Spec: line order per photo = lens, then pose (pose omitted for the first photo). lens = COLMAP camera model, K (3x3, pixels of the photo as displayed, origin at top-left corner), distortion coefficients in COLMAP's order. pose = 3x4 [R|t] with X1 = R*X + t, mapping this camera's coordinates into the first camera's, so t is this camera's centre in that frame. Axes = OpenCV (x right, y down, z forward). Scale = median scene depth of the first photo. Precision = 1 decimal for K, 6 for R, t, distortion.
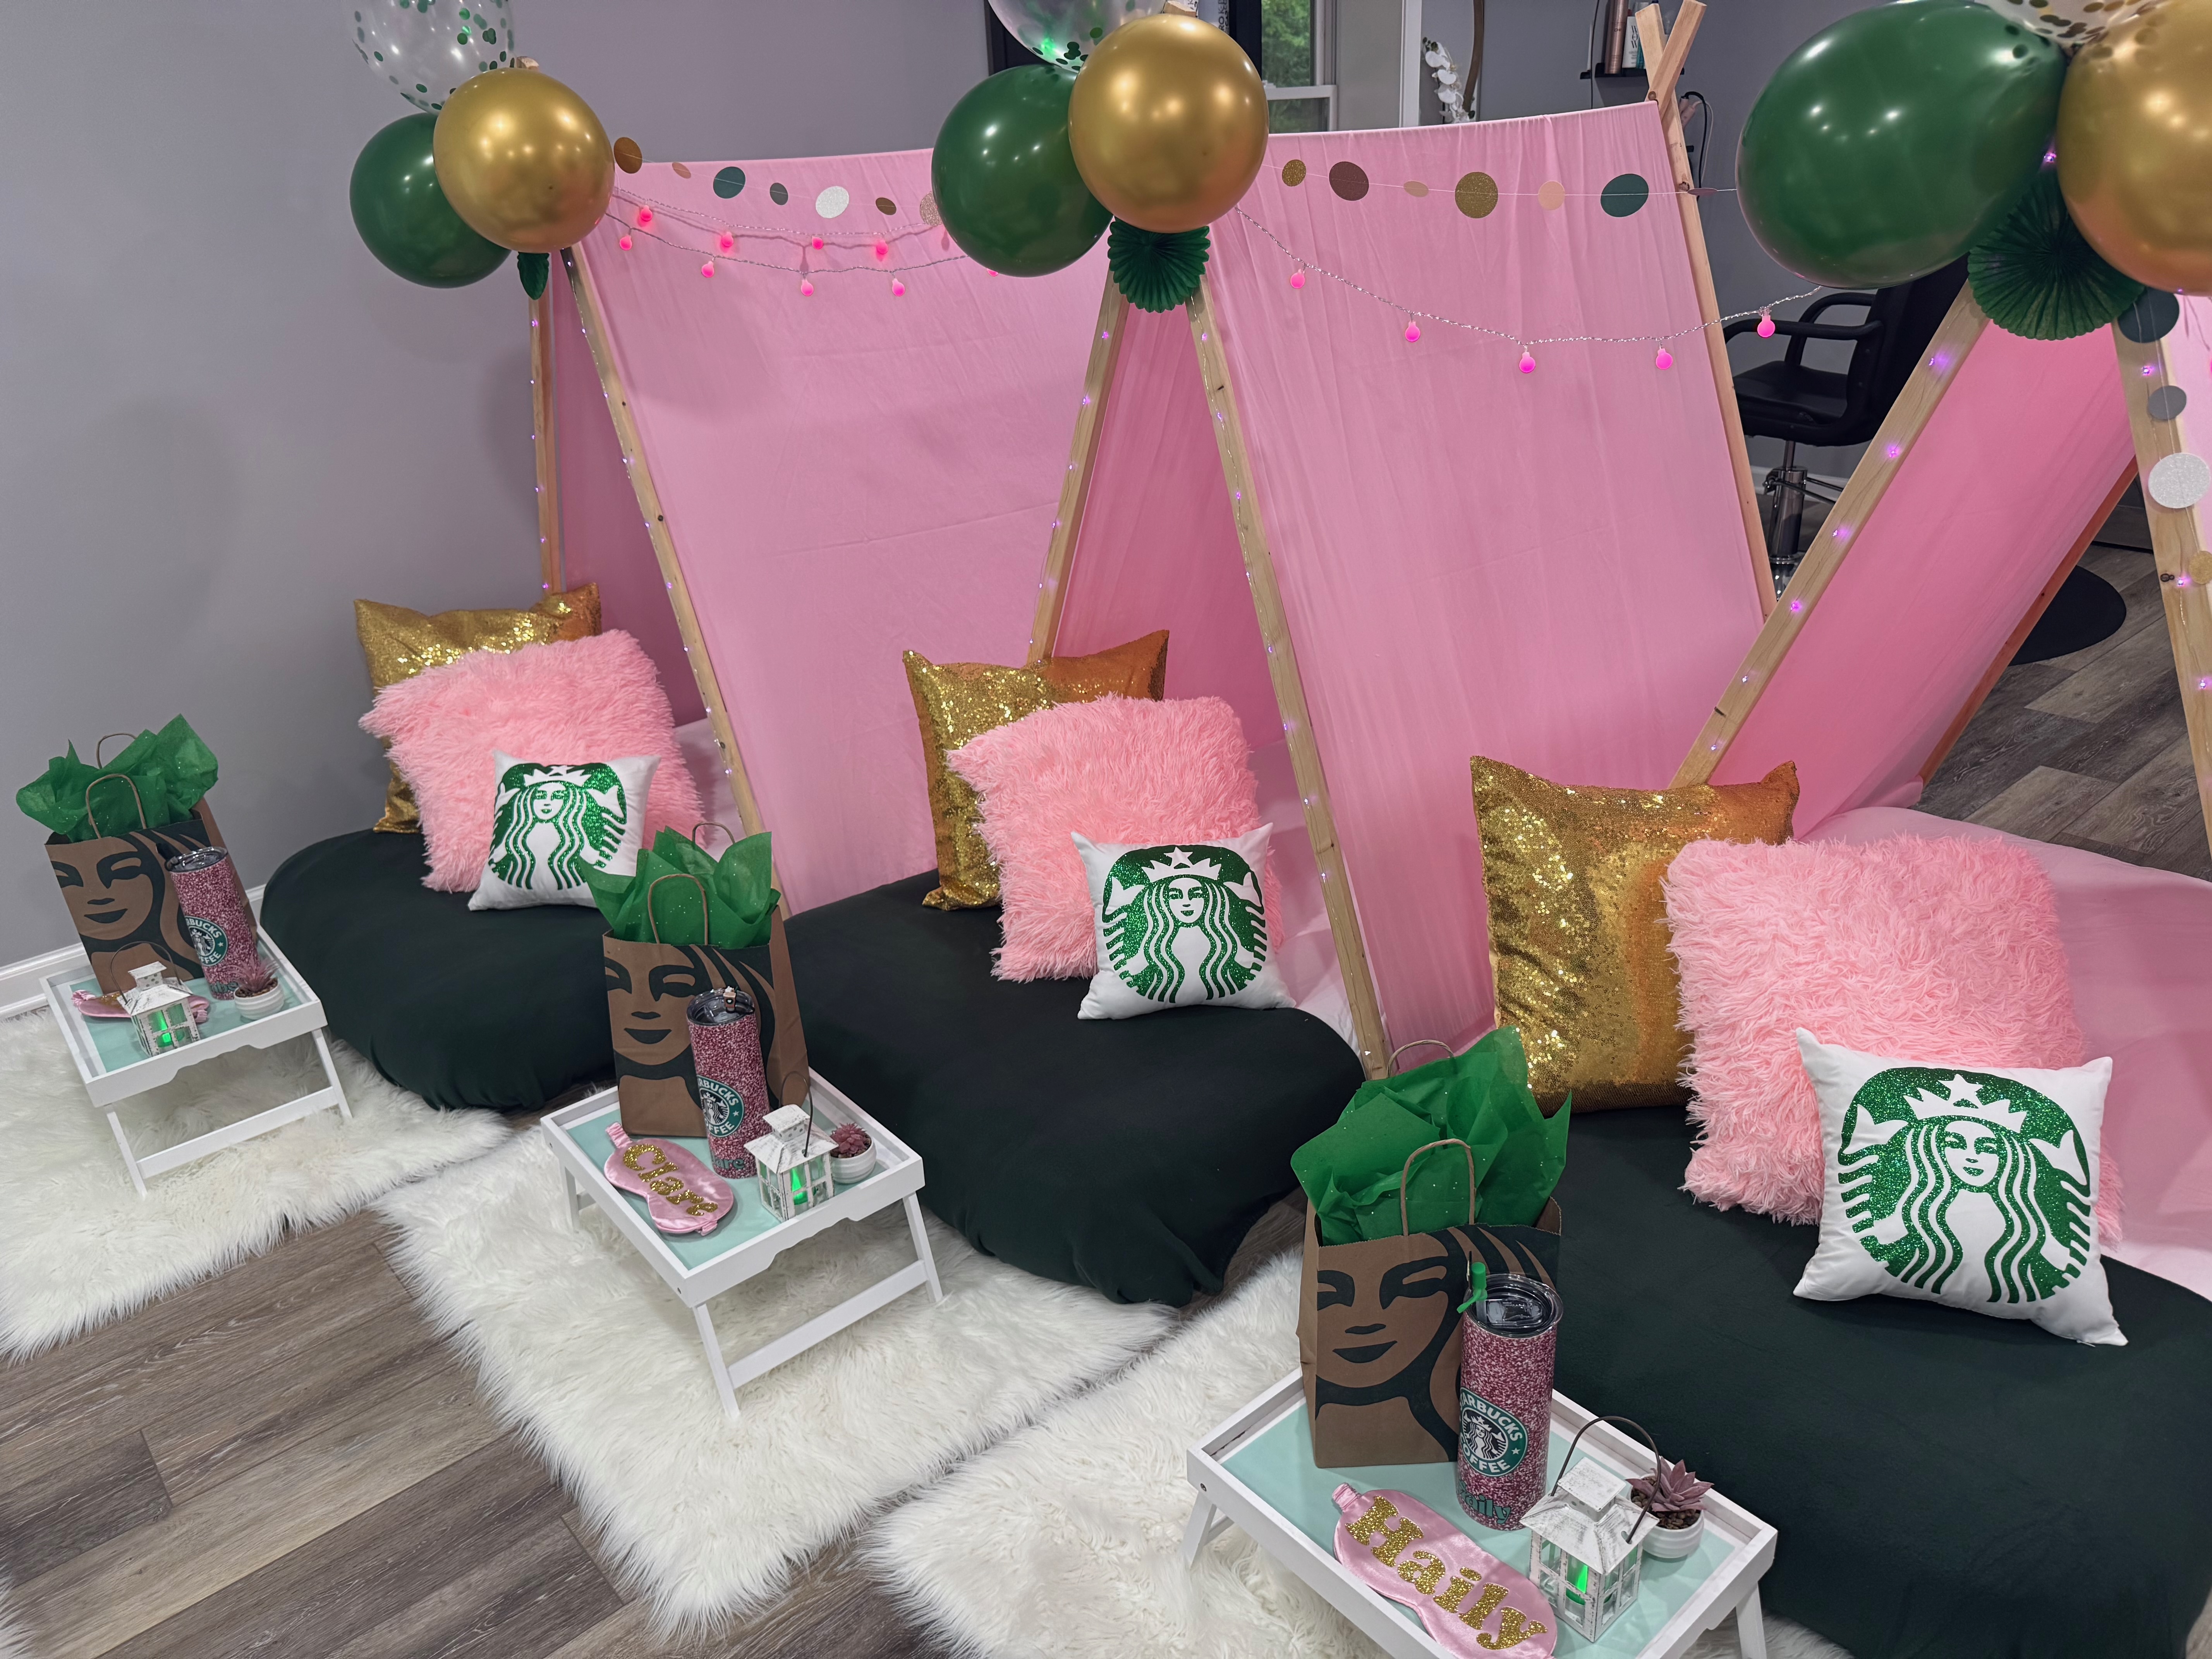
lens RADIAL K [[1555.0, 0, 1099.5], [0, 1555.0, 826.3], [0, 0, 1]] dist [0.046886, -0.060580]
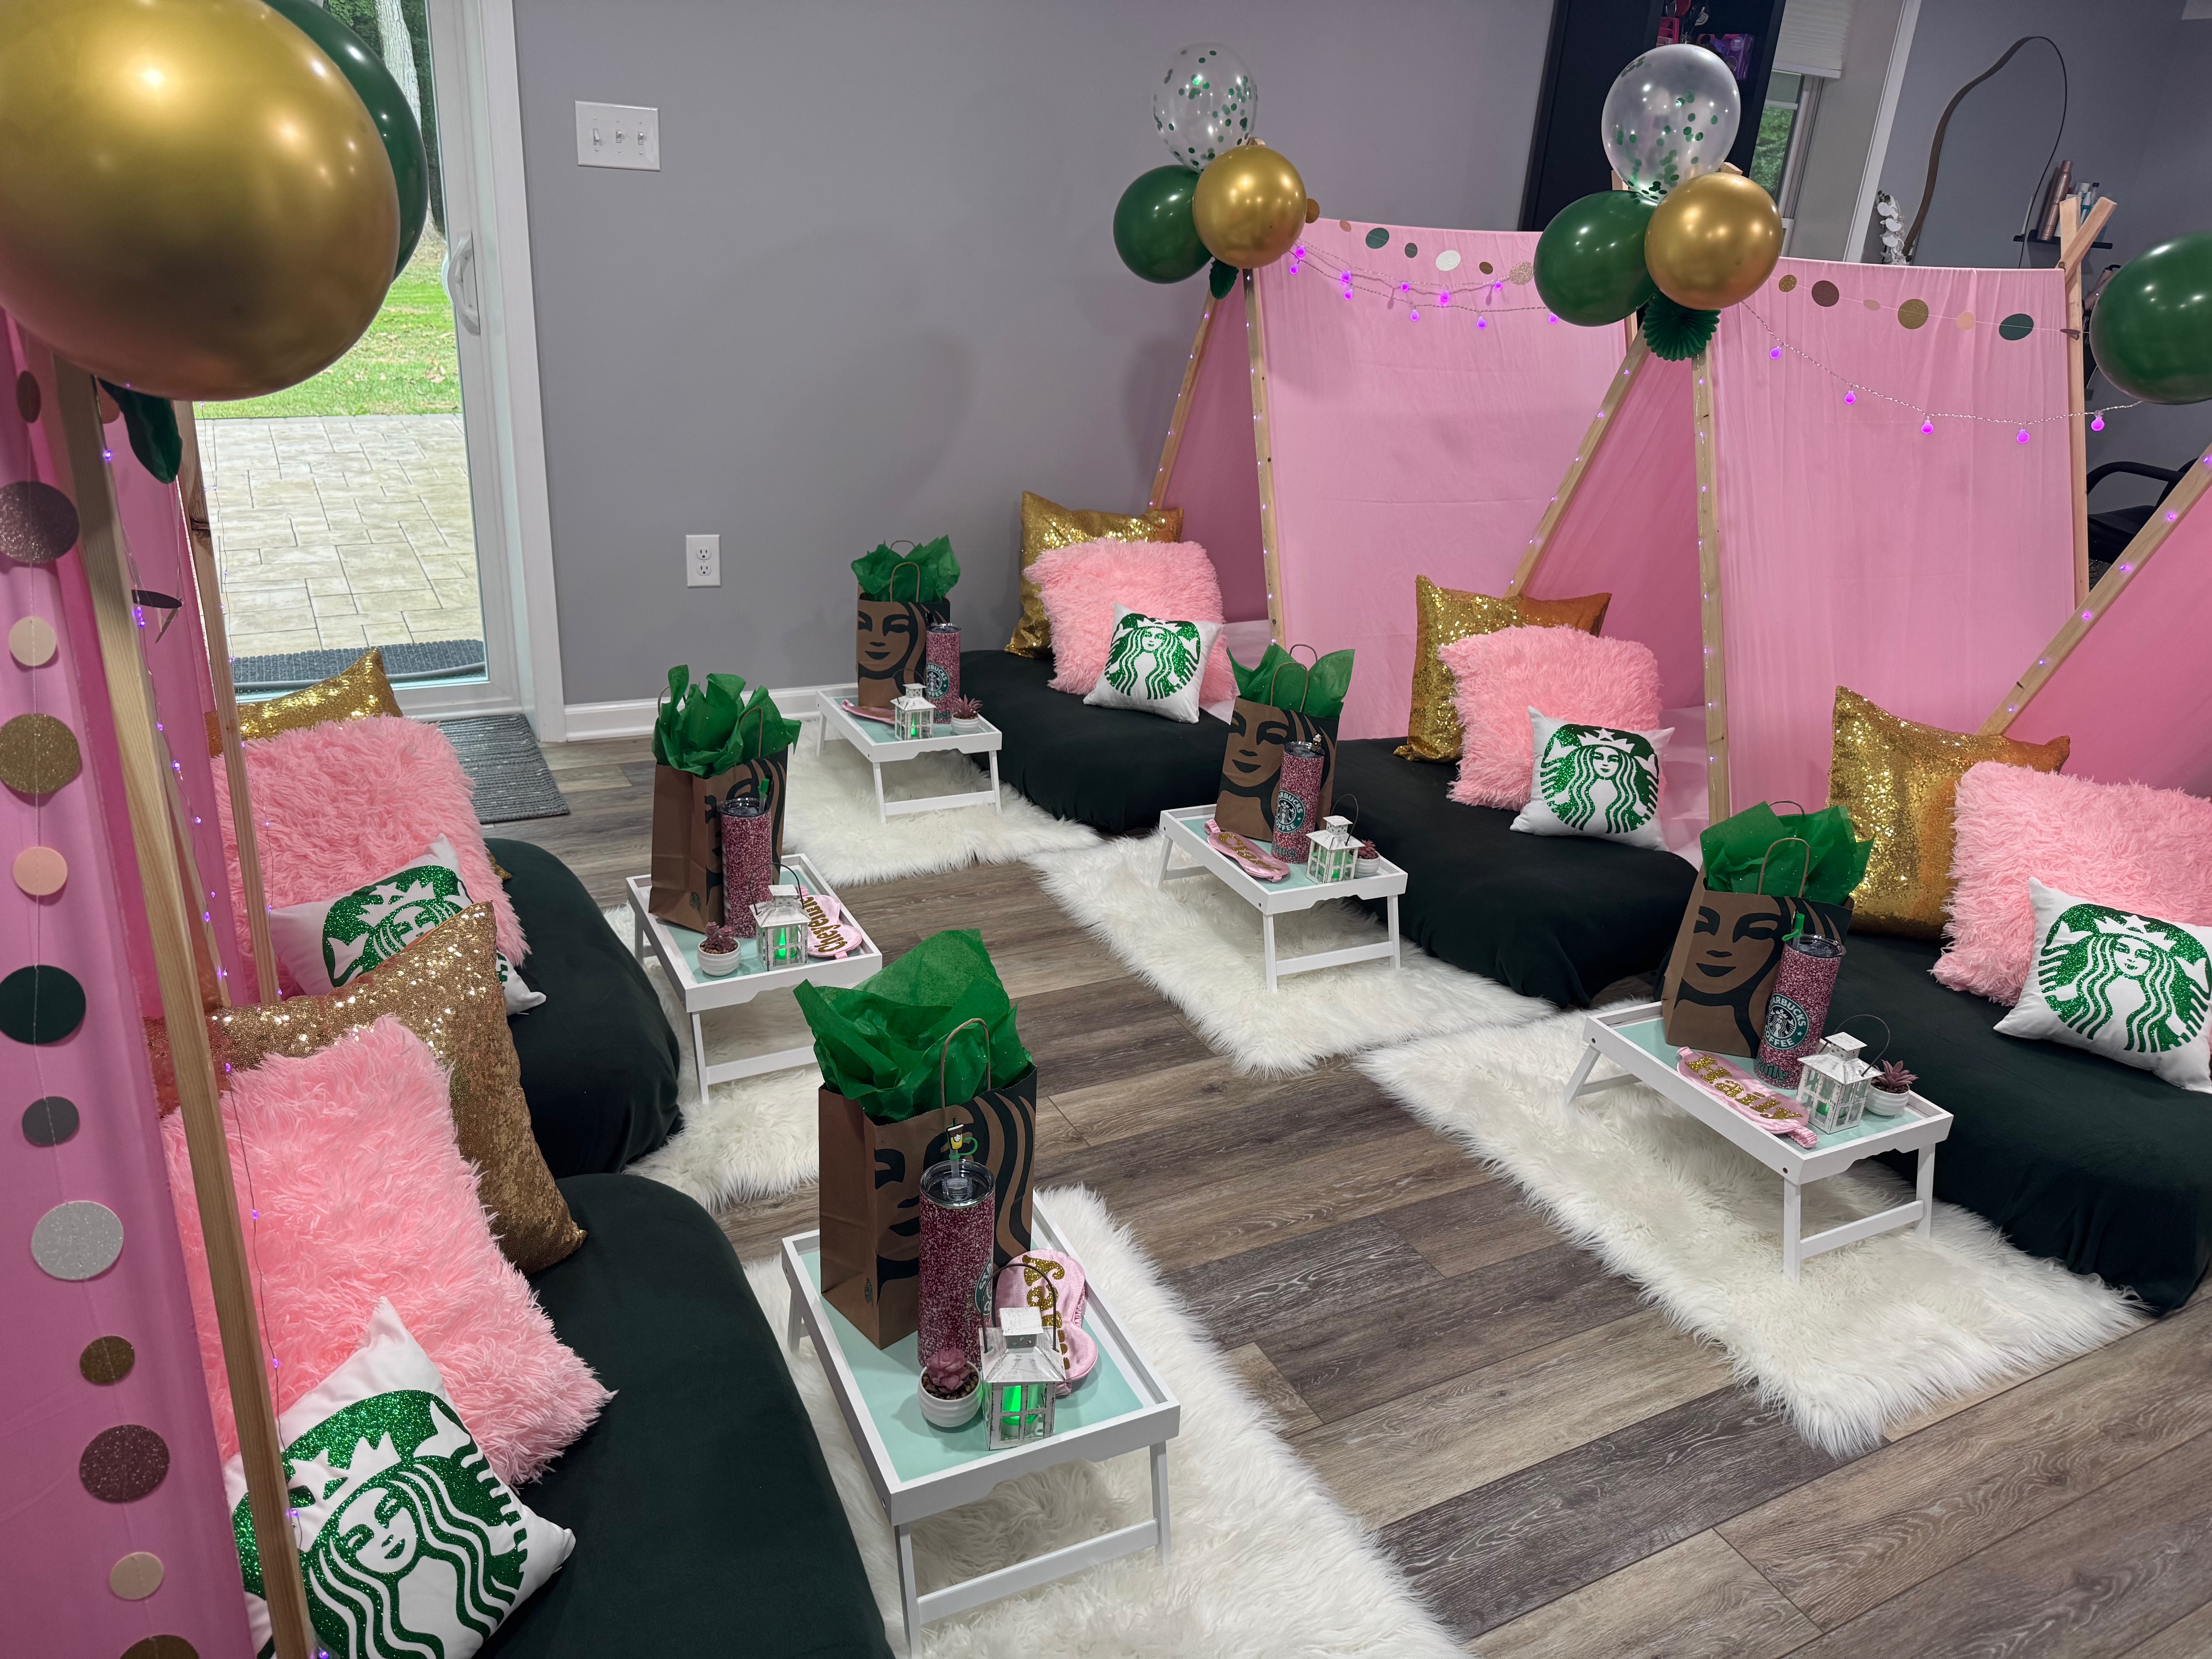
lens RADIAL K [[1555.0, 0, 1106.1], [0, 1555.0, 836.5], [0, 0, 1]] dist [0.046886, -0.060580]
pose [[0.966619, 0.195963, -0.165062, -0.149240], [-0.200777, 0.979553, -0.012833, 0.242929], [0.159172, 0.045546, 0.986200, -0.539301]]
